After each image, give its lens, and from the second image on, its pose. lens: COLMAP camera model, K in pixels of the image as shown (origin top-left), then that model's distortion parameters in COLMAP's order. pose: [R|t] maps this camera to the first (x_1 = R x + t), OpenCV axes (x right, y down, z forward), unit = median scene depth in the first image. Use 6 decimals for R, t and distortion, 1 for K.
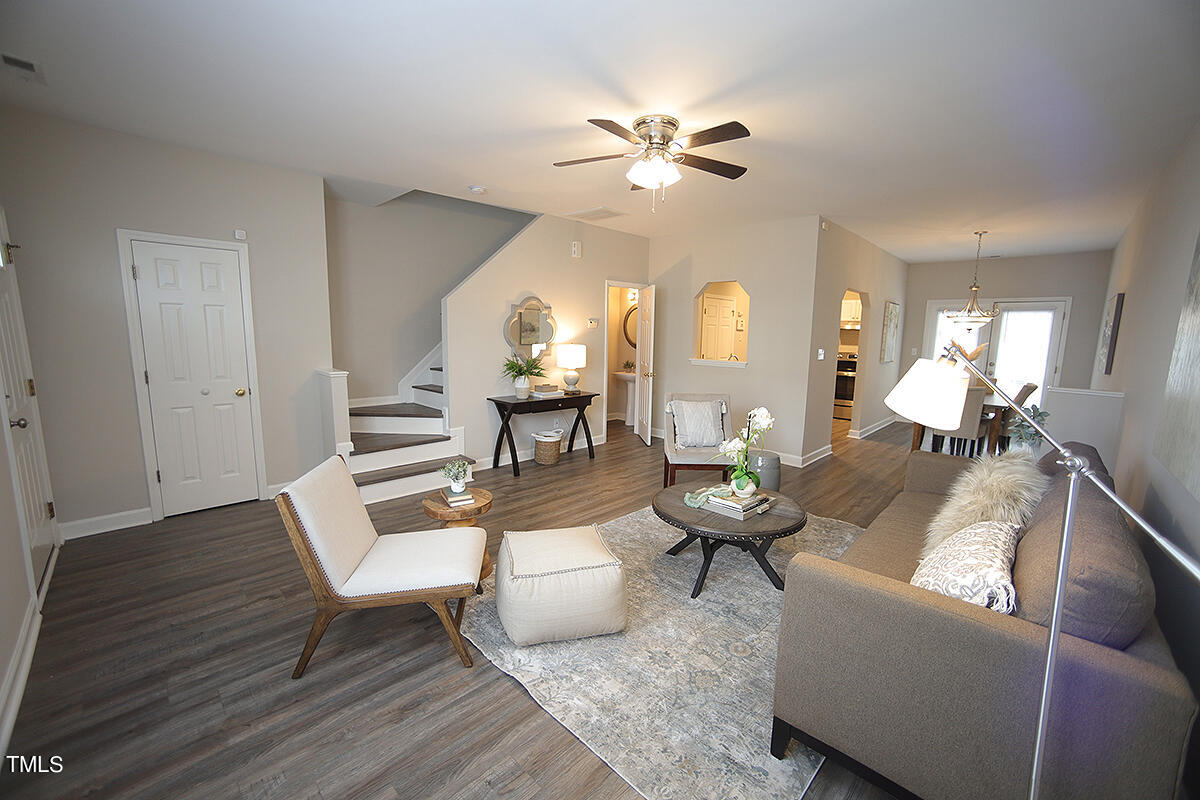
lens RADIAL K [[481.0, 0, 602.3], [0, 481.0, 396.3], [0, 0, 1]] dist [-0.067662, 0.034514]
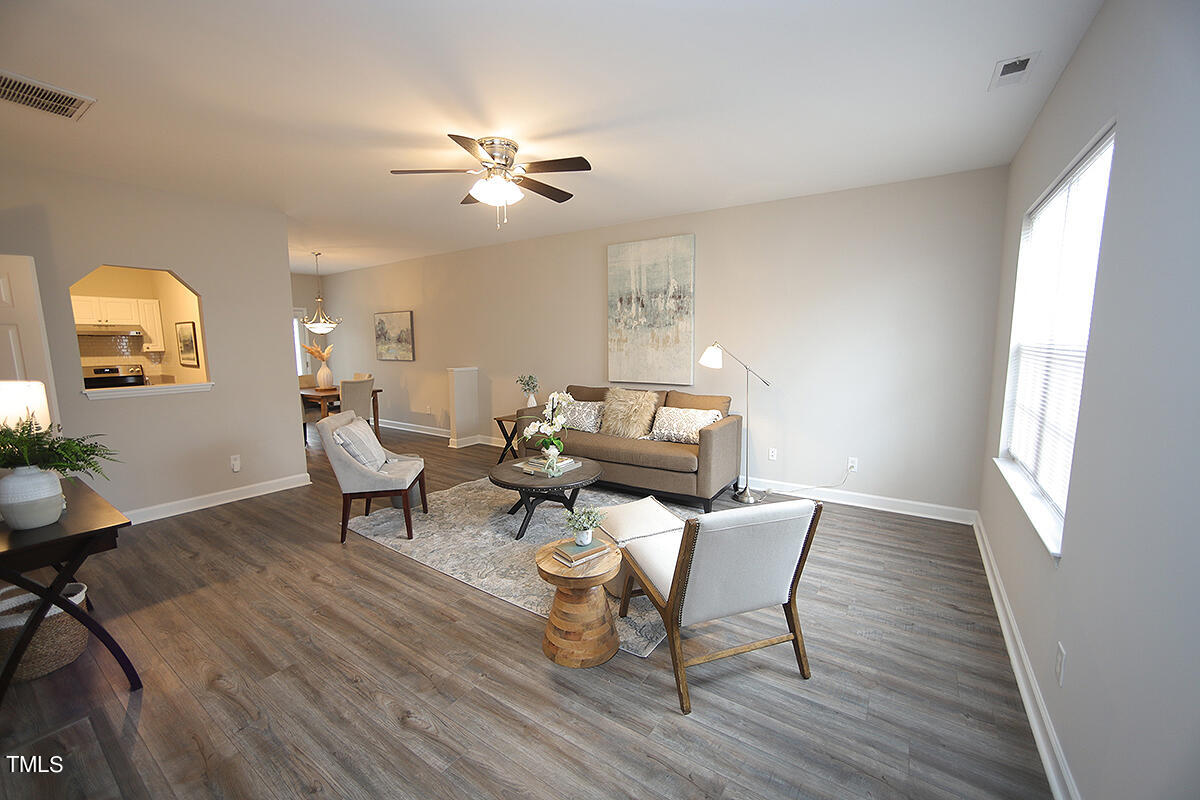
lens RADIAL K [[481.0, 0, 602.3], [0, 481.0, 396.3], [0, 0, 1]] dist [-0.067662, 0.034514]
pose [[-0.171228, -0.140813, 0.975117, -1.439993], [0.143442, 0.975625, 0.166075, -0.226055], [-0.974734, 0.168309, -0.146856, 1.427597]]
